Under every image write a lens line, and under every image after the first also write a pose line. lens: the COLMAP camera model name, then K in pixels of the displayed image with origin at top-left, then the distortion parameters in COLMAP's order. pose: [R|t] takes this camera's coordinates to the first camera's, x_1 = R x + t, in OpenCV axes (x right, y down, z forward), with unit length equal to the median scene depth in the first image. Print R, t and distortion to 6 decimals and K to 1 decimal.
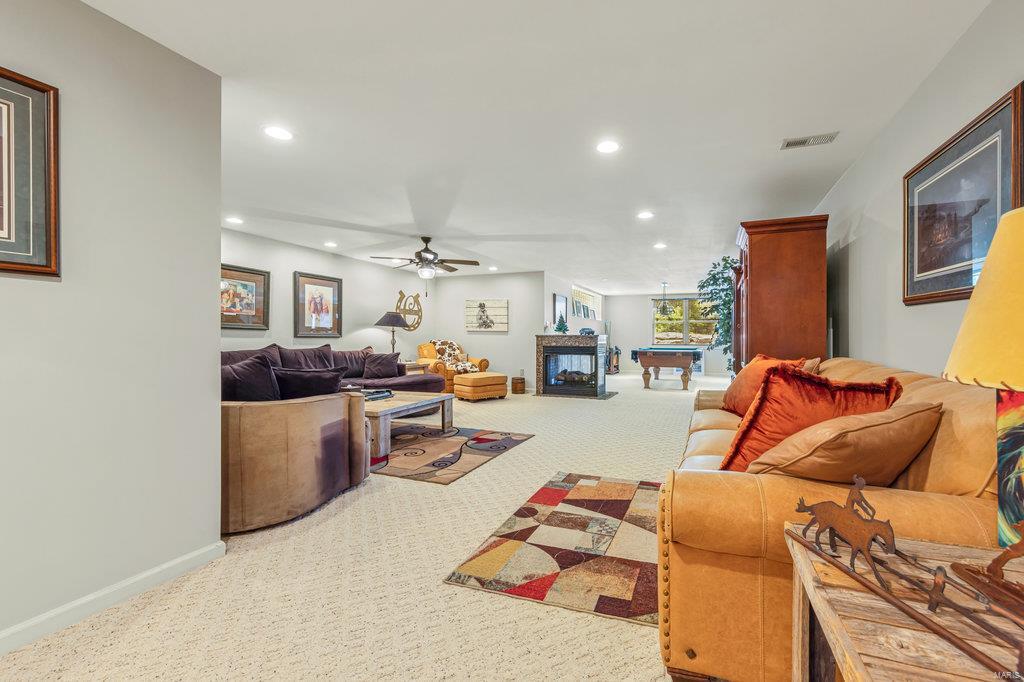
lens RADIAL K [[385.3, 0, 509.2], [0, 385.3, 337.1], [0, 0, 1]] dist [0.011454, 0.000114]
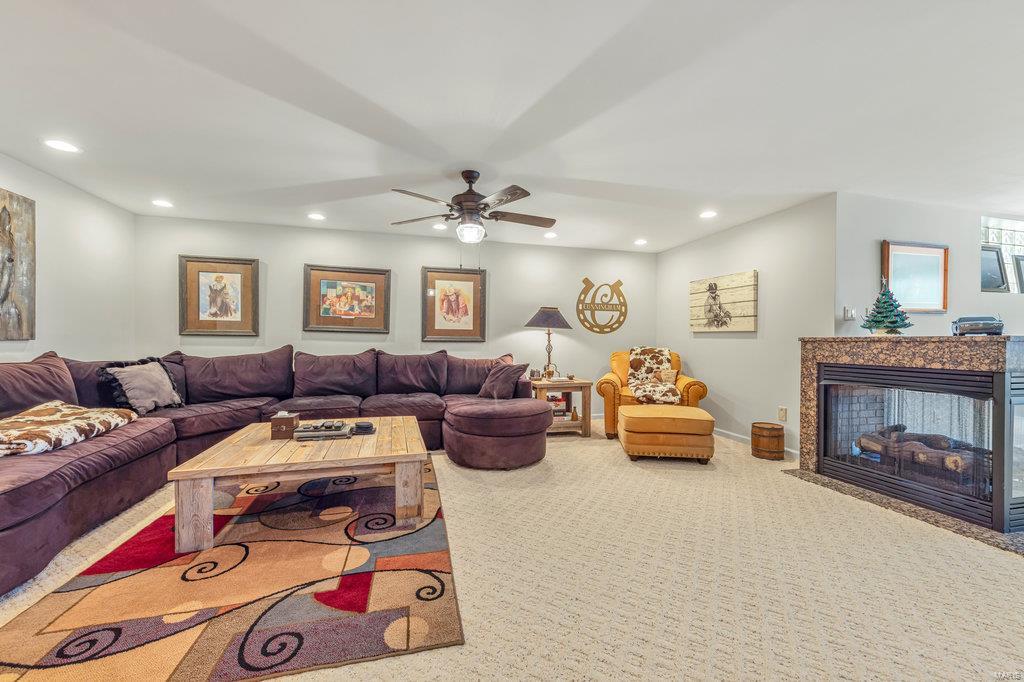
lens RADIAL K [[385.3, 0, 509.9], [0, 385.3, 343.0], [0, 0, 1]] dist [0.011454, 0.000114]
pose [[0.660070, 0.003440, -0.751196, 0.187738], [-0.003250, 0.999993, 0.001724, 0.000999], [0.751197, 0.001304, 0.660076, 0.453672]]
